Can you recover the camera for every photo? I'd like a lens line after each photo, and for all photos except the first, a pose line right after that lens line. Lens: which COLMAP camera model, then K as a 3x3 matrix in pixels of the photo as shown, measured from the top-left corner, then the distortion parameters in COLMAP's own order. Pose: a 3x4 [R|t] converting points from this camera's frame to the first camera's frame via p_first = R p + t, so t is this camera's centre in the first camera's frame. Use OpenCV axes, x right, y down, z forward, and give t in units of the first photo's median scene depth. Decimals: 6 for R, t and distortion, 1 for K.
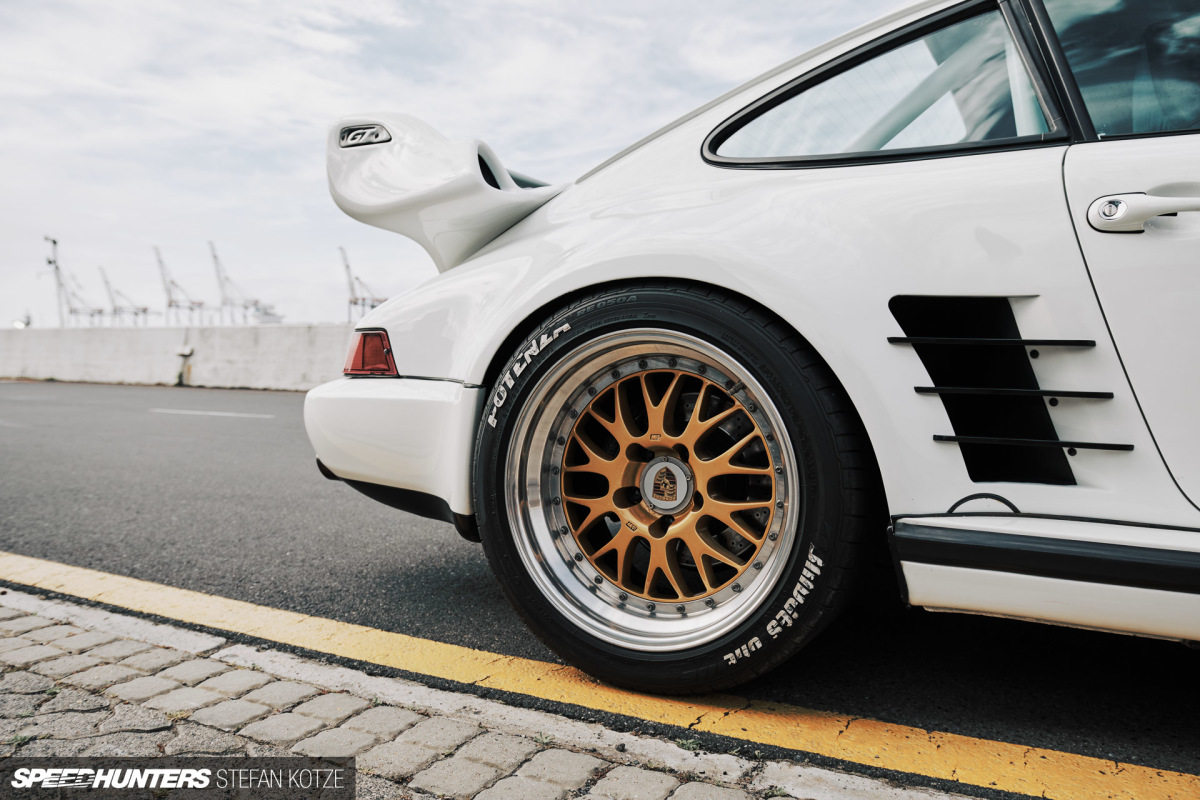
lens RADIAL K [[981.1, 0, 611.4], [0, 981.1, 400.0], [0, 0, 1]] dist [-0.069869, 0.021735]
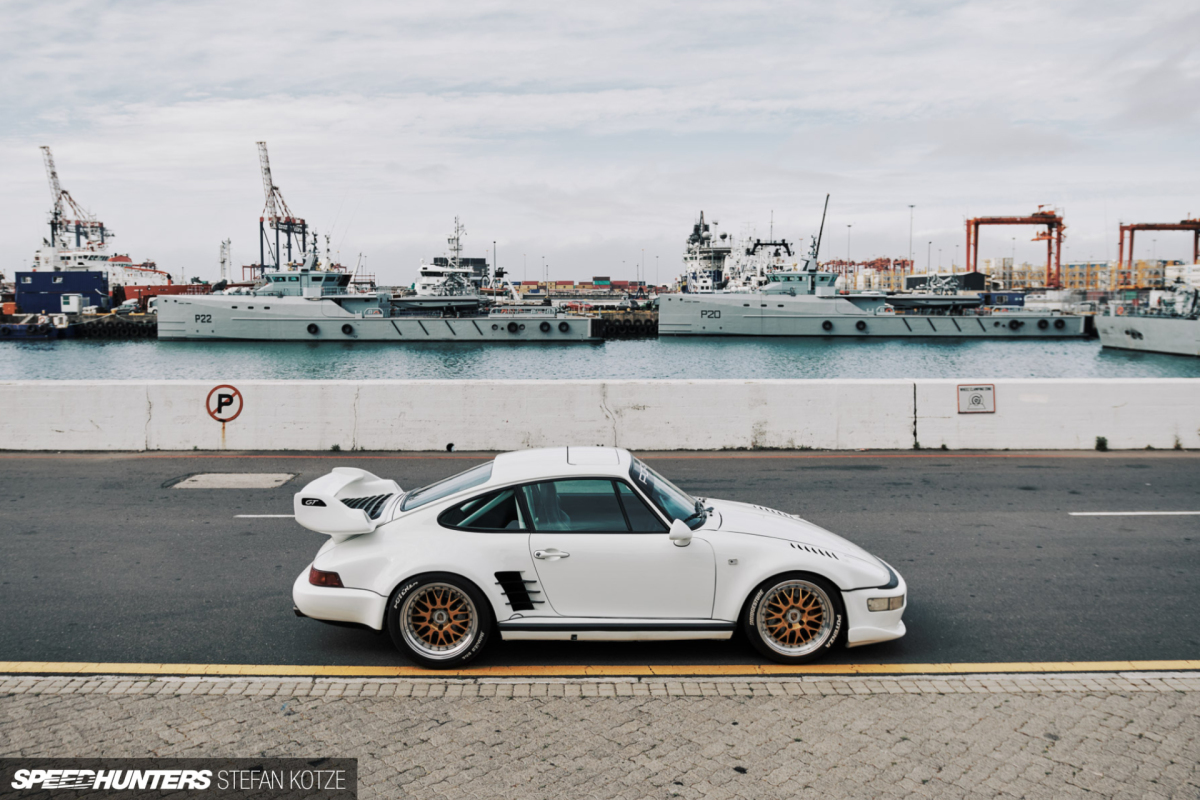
lens RADIAL K [[981.1, 0, 592.3], [0, 981.1, 366.2], [0, 0, 1]] dist [-0.069869, 0.021735]
pose [[0.878038, -0.046987, 0.476278, -1.292661], [0.033976, 0.998778, 0.035898, -1.095270], [-0.477383, -0.015338, 0.878561, -2.875963]]
